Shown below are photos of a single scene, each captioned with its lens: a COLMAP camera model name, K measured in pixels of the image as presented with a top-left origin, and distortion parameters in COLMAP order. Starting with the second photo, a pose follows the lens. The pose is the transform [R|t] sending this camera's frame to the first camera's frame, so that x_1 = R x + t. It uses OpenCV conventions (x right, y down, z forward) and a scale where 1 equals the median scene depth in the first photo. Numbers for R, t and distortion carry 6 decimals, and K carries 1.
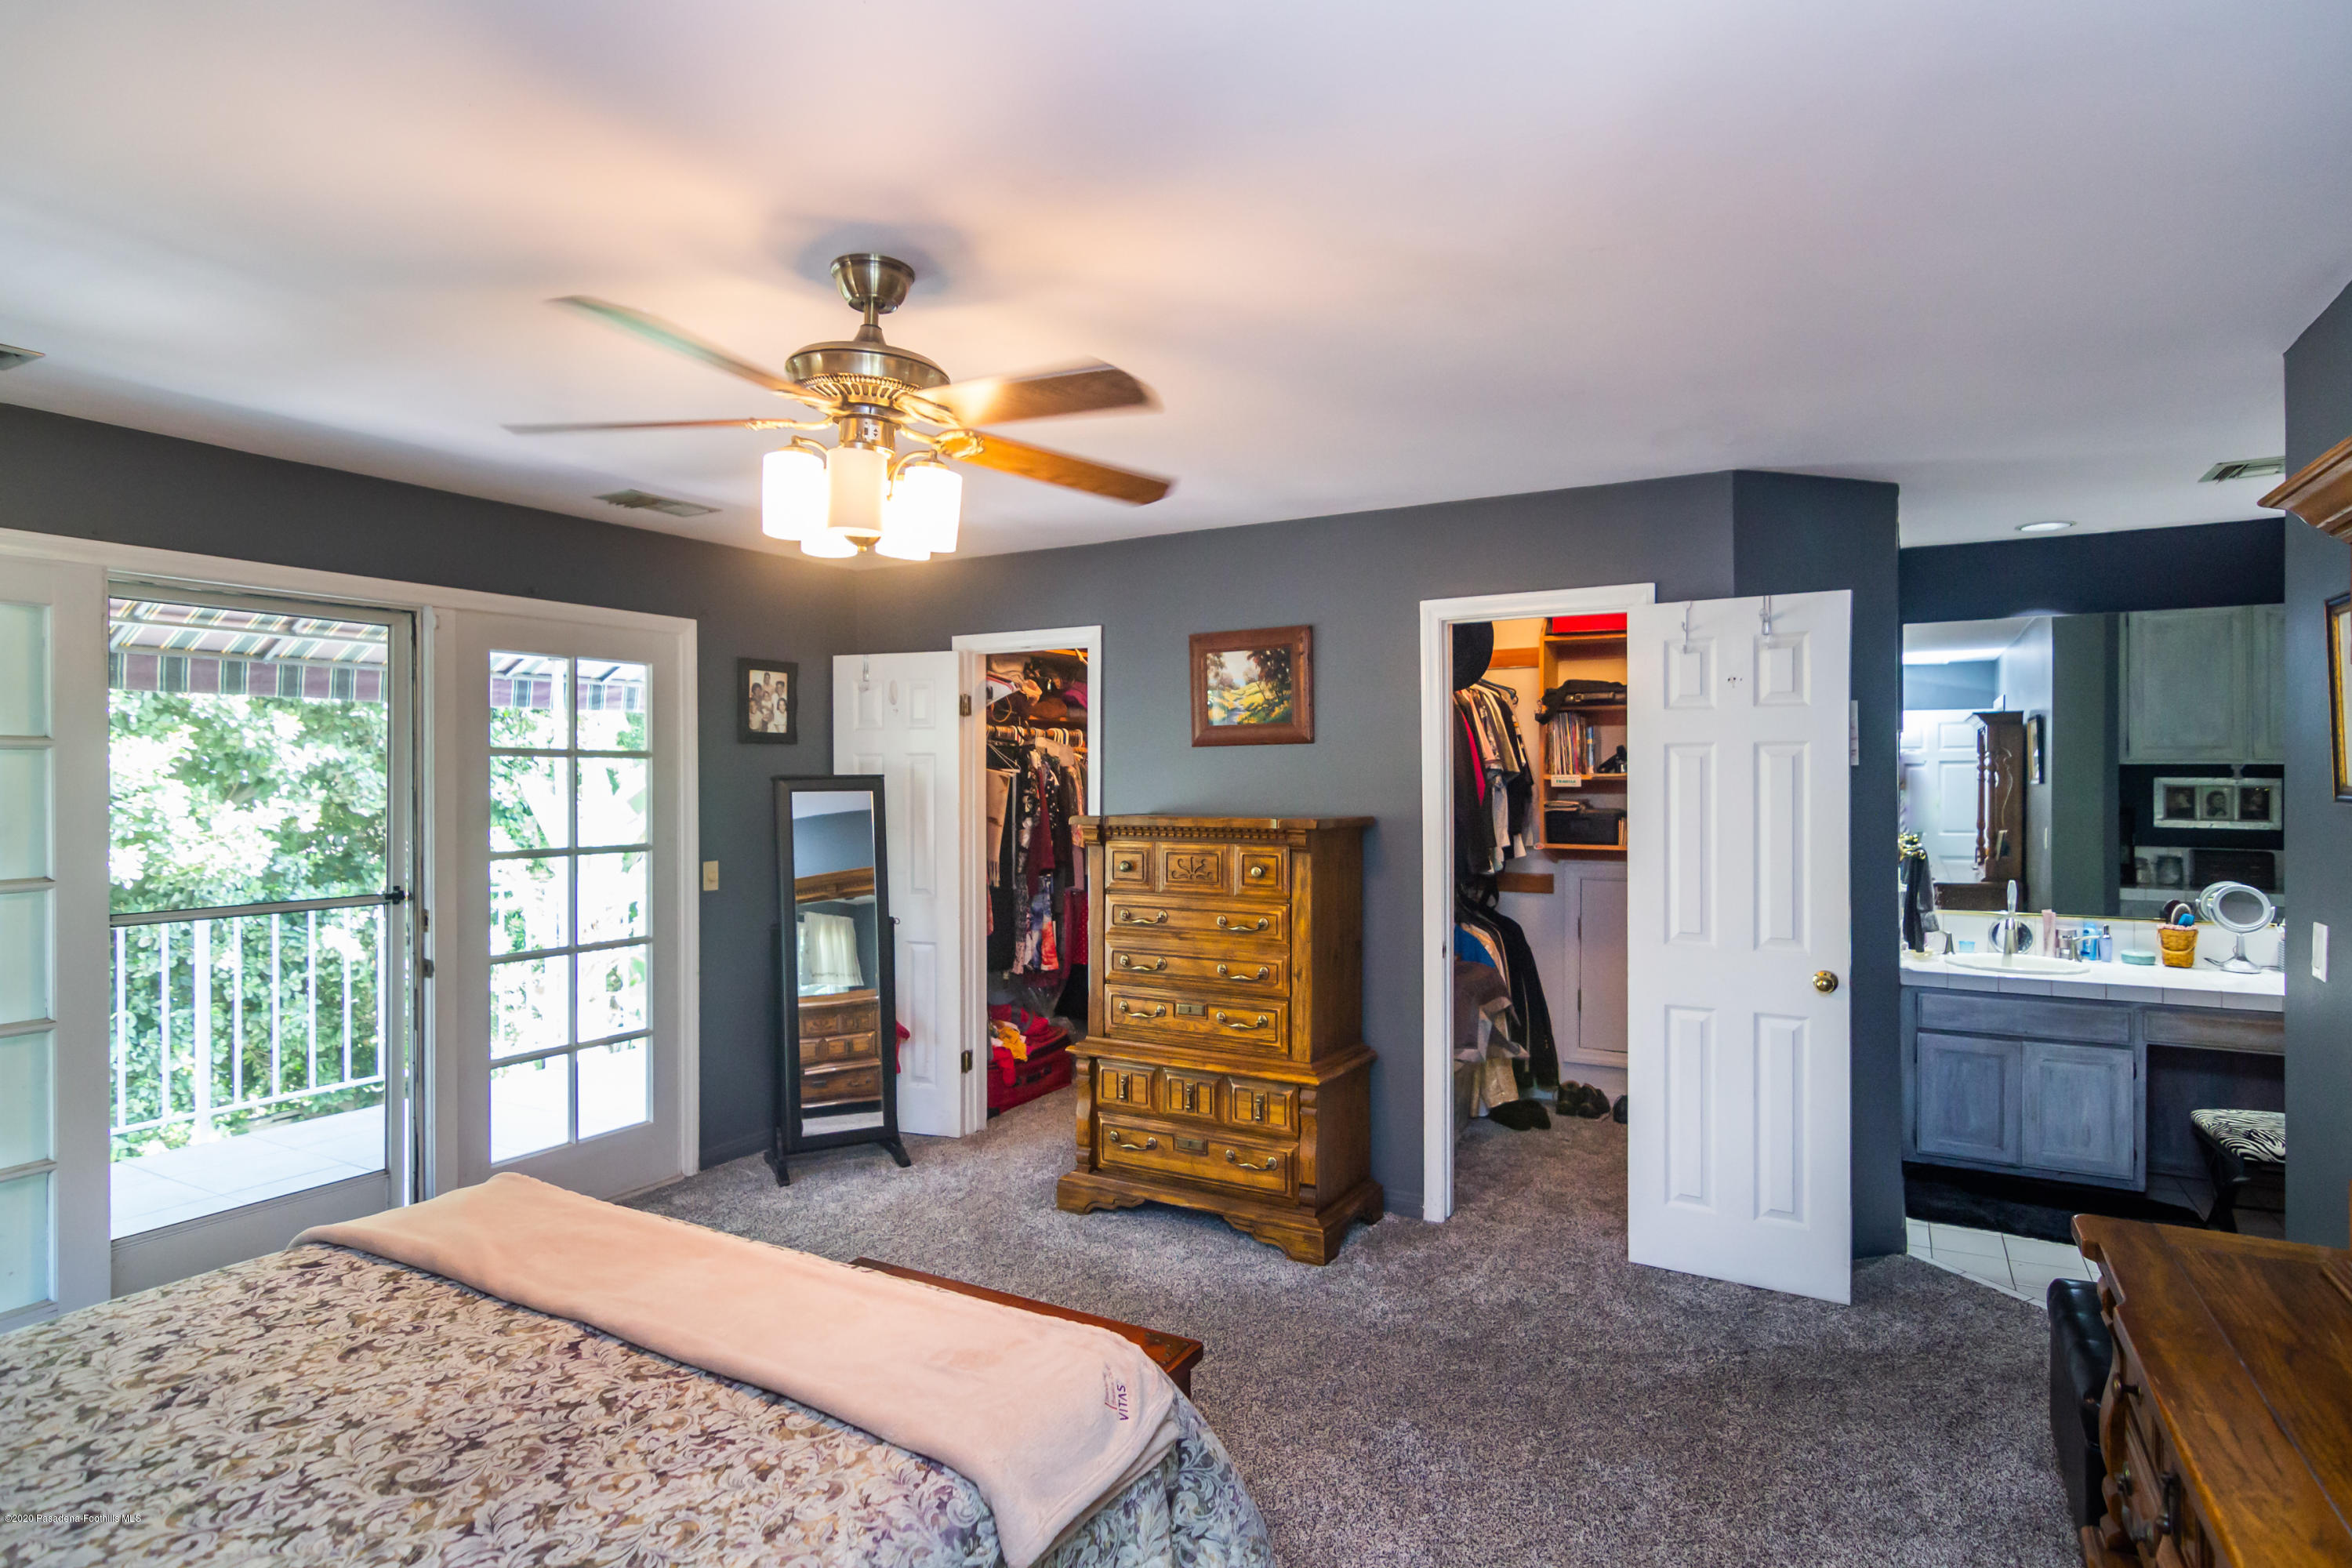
lens RADIAL K [[1236.4, 0, 1175.3], [0, 1236.4, 780.1], [0, 0, 1]] dist [0.006866, 0.000358]
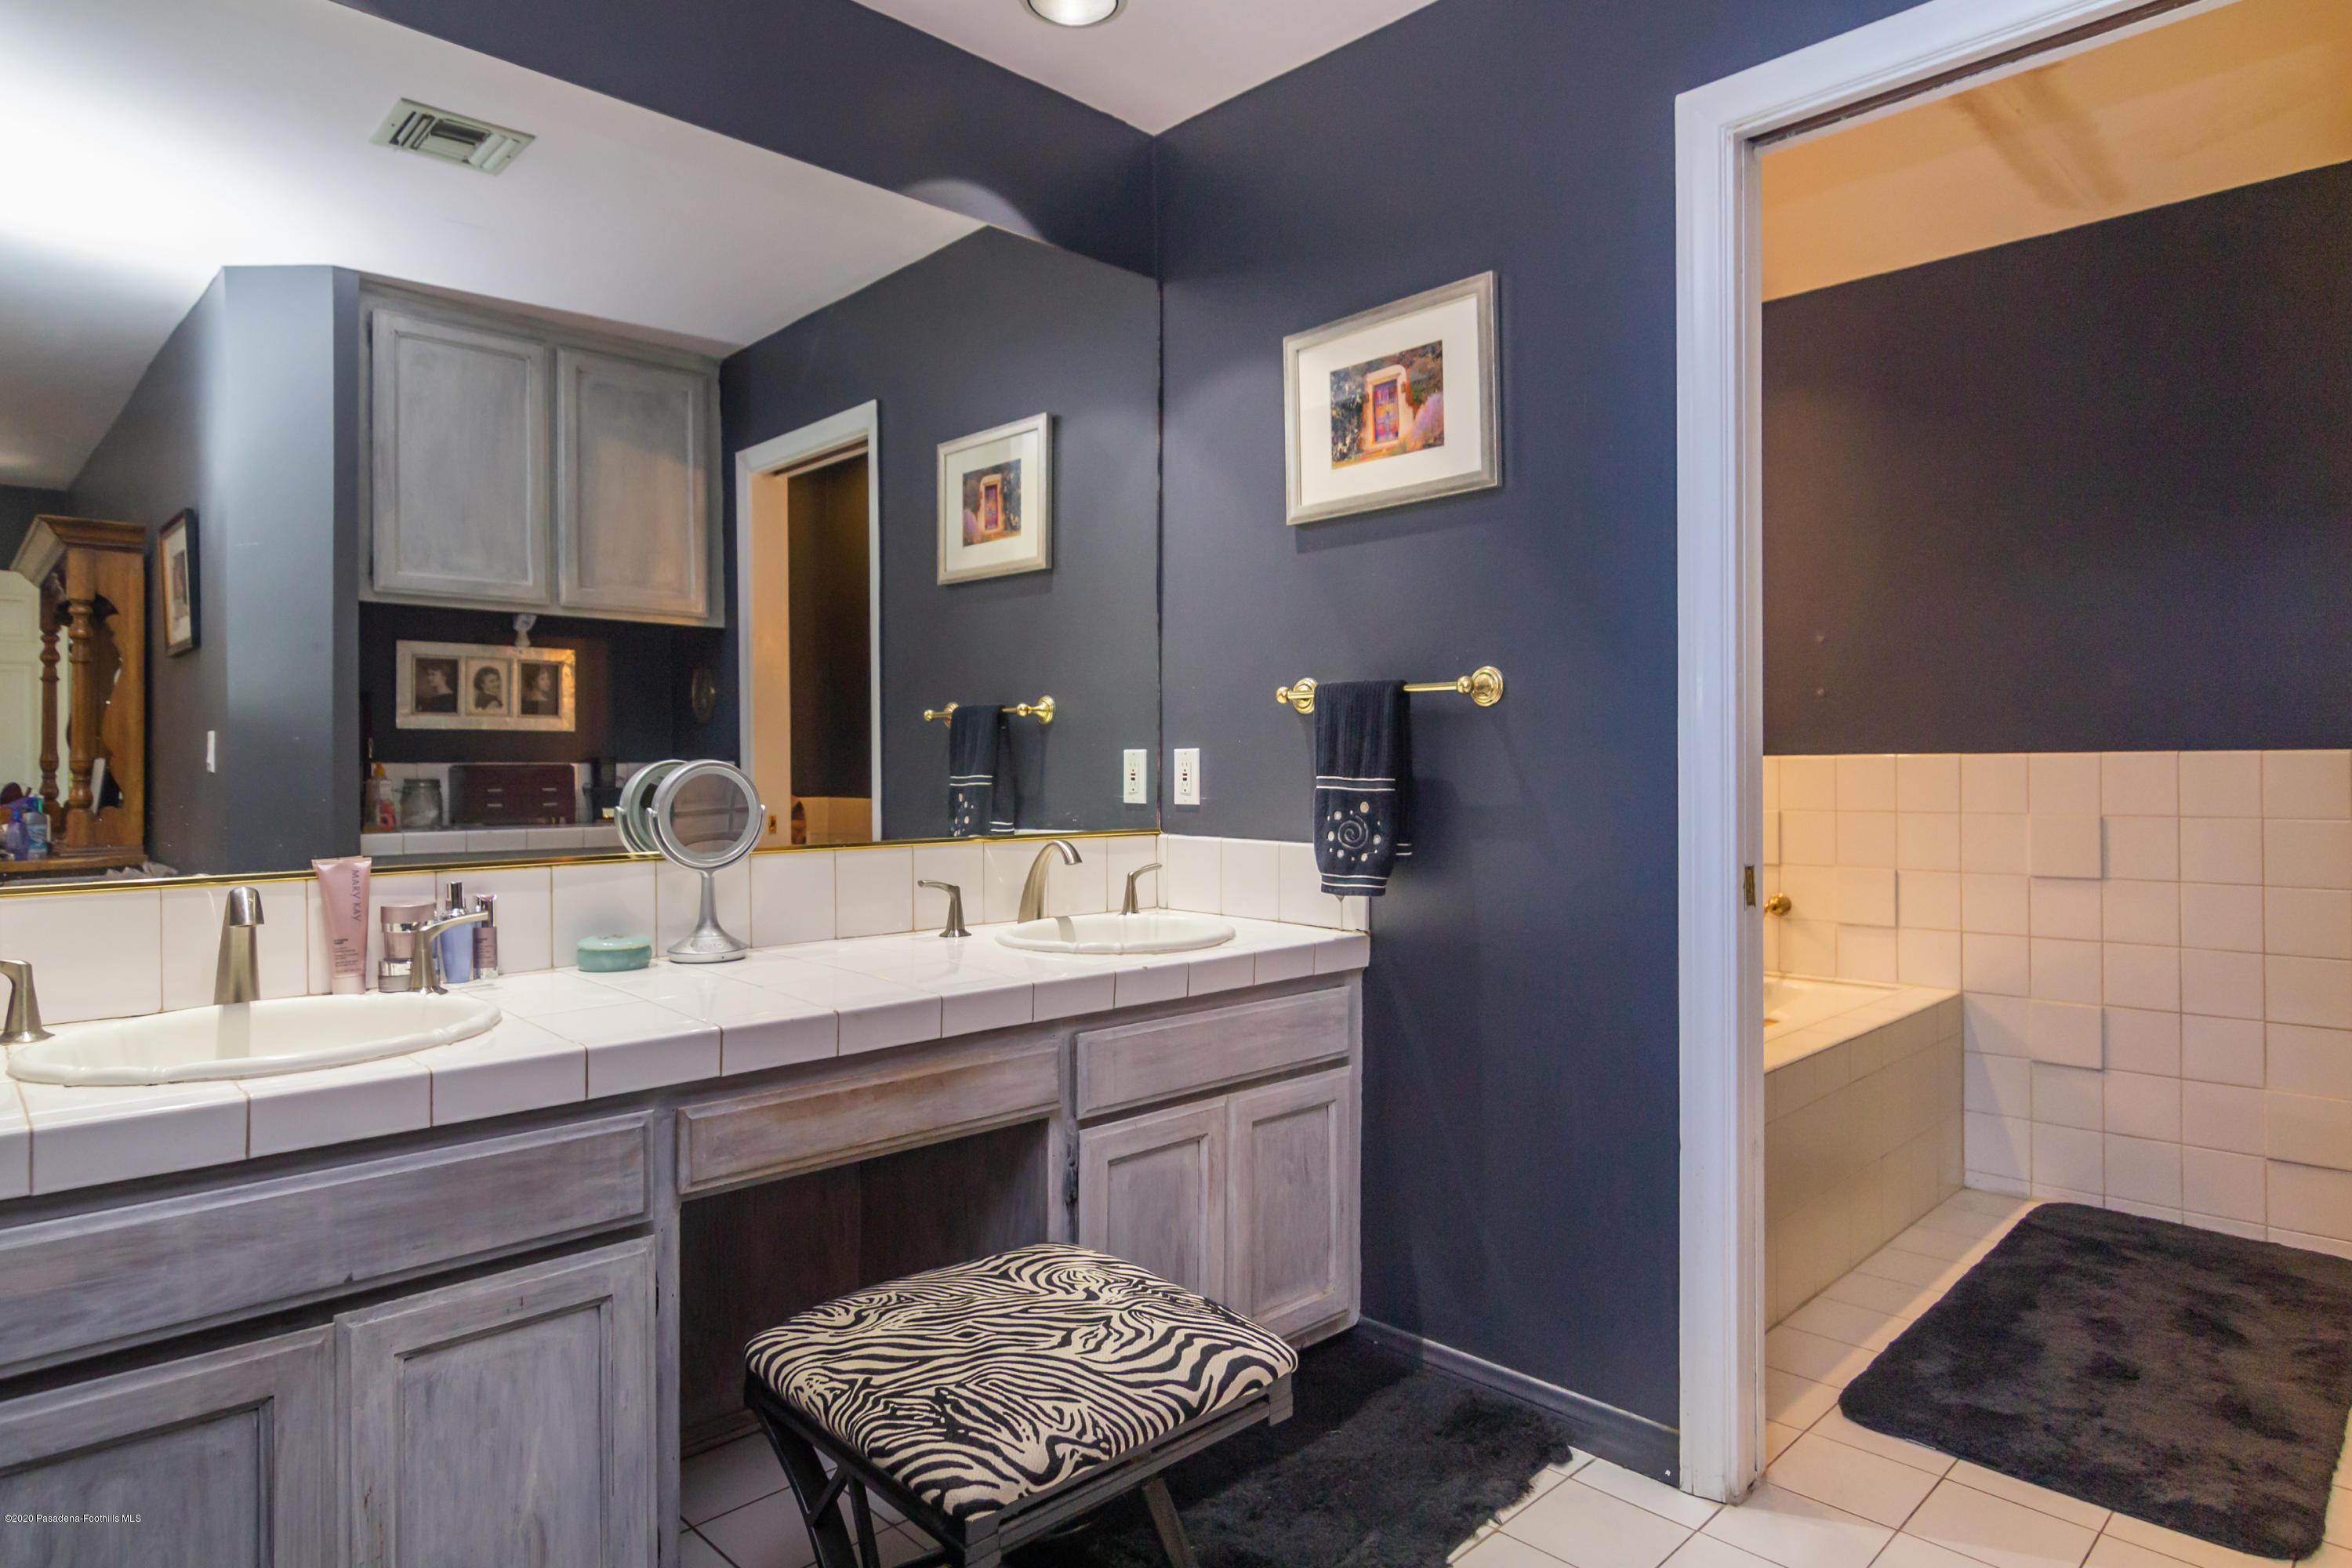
lens RADIAL K [[1327.8, 0, 1186.3], [0, 1327.8, 777.3], [0, 0, 1]] dist [-0.002179, 0.003029]
pose [[0.270244, -0.009902, 0.962741, 0.319746], [0.008058, 0.999935, 0.008022, 0.064002], [-0.962758, 0.005590, 0.270306, 0.523253]]
